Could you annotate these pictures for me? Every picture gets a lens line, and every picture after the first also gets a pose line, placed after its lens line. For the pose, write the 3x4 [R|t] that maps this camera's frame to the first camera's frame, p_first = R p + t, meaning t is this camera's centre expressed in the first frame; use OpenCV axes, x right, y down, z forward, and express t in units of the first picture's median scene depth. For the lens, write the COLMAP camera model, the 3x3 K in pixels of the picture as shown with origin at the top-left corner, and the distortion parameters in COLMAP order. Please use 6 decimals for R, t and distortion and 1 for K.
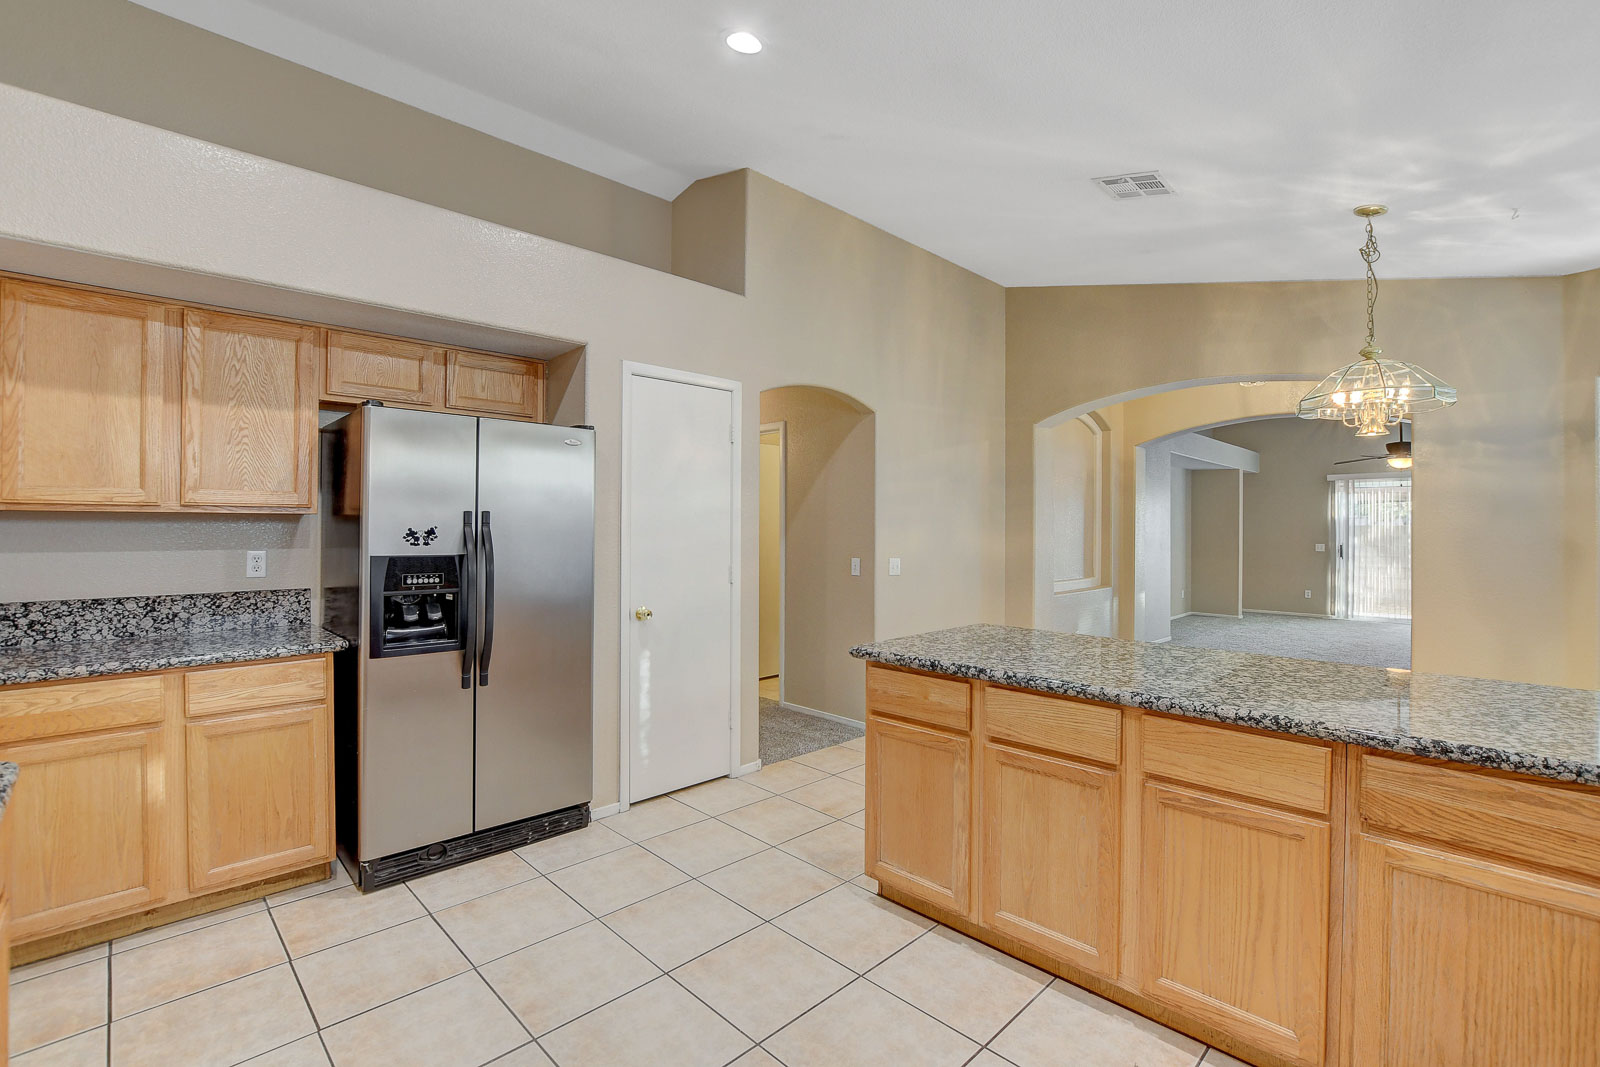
lens RADIAL K [[715.6, 0, 786.8], [0, 715.6, 524.8], [0, 0, 1]] dist [-0.025775, 0.000759]
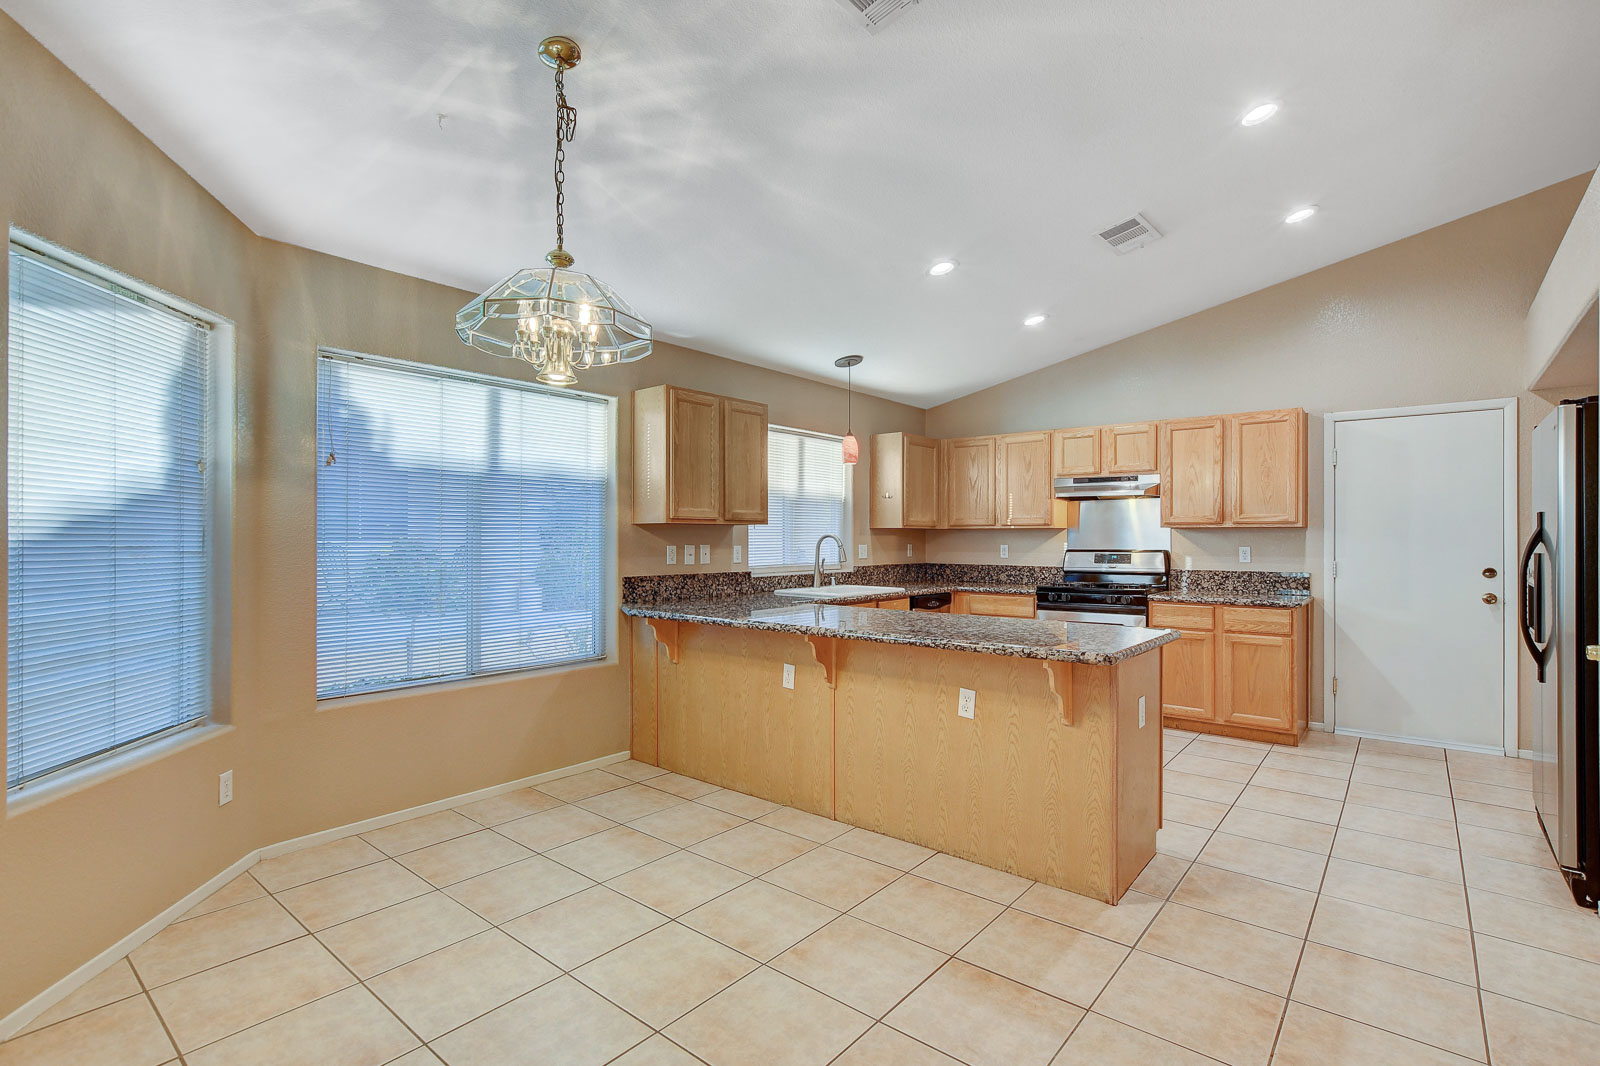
lens RADIAL K [[751.7, 0, 794.4], [0, 751.7, 540.0], [0, 0, 1]] dist [0.002925, 0.000326]
pose [[-0.993718, -0.005823, -0.111759, 0.808770], [-0.005471, 0.999979, -0.003454, 0.033160], [0.111777, -0.002821, -0.993729, 2.072739]]
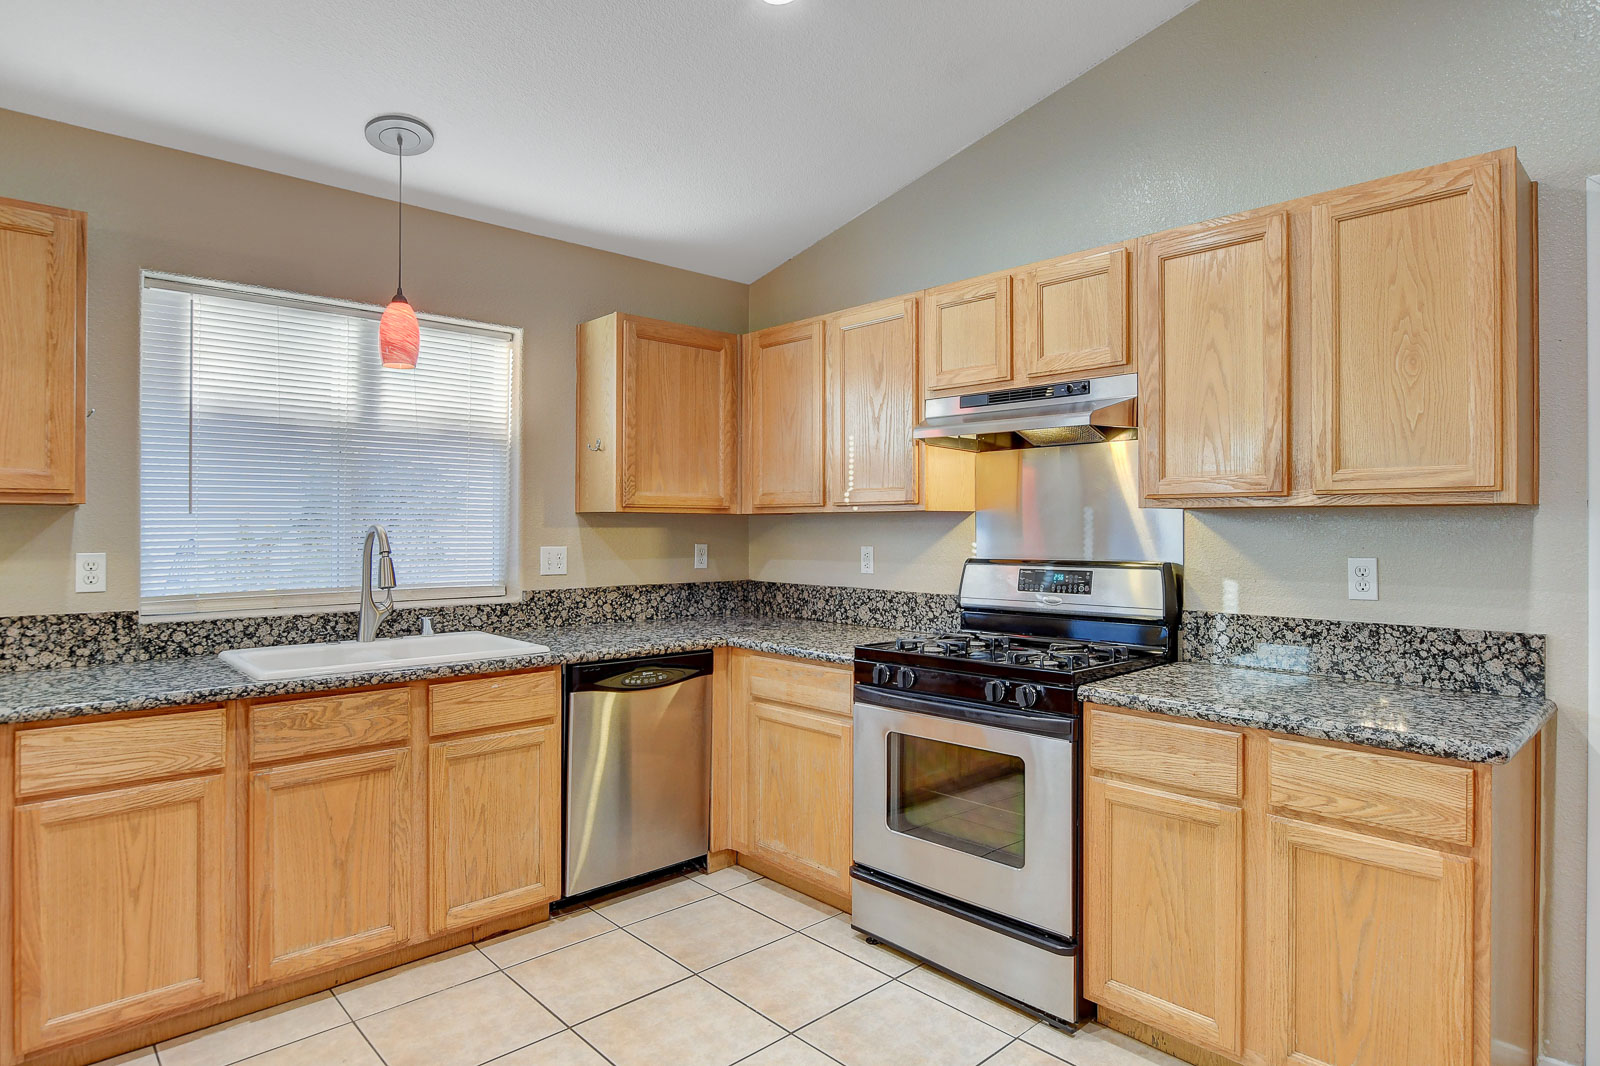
lens RADIAL K [[880.2, 0, 792.0], [0, 880.2, 528.7], [0, 0, 1]] dist [-0.015721, 0.001091]
pose [[-0.999786, -0.005613, 0.019927, -0.050573], [-0.005689, 0.999977, -0.003749, 0.014834], [-0.019905, -0.003862, -0.999794, 1.108421]]
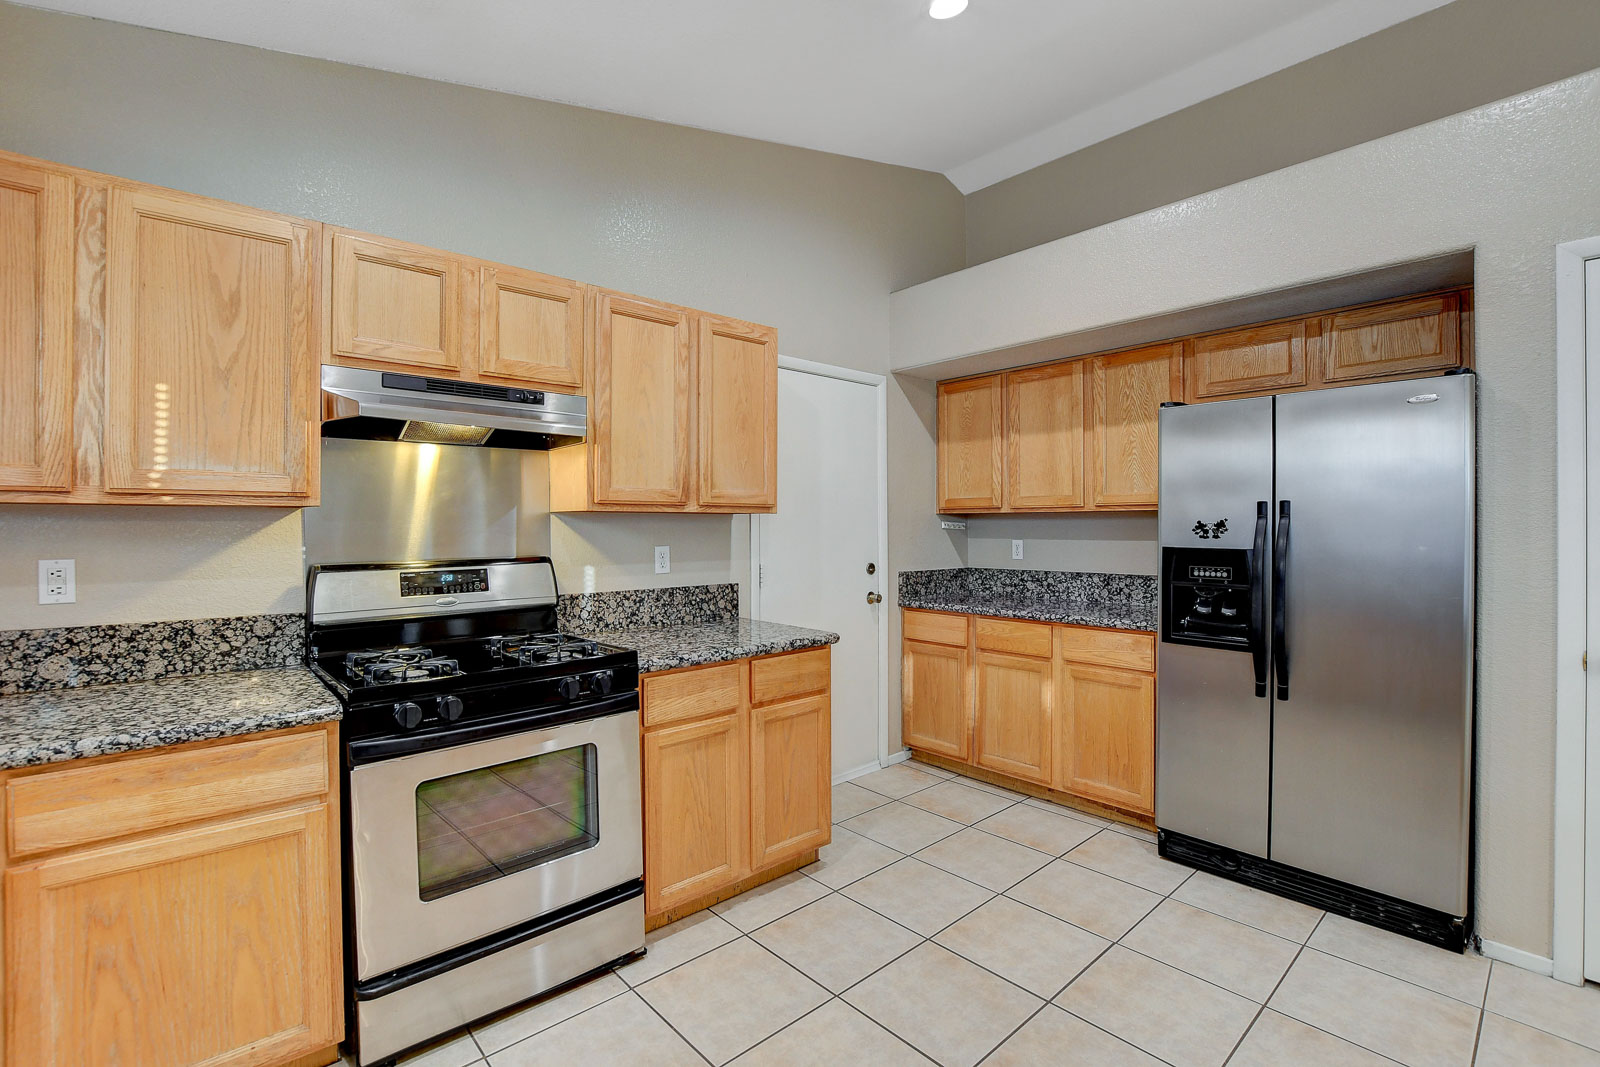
lens RADIAL K [[715.6, 0, 791.7], [0, 715.6, 528.9], [0, 0, 1]] dist [-0.025775, 0.000759]
pose [[-0.043911, -0.000559, -0.999035, 0.497134], [0.006545, 0.999978, -0.000847, 0.012861], [0.999014, -0.006575, -0.043906, 0.461148]]
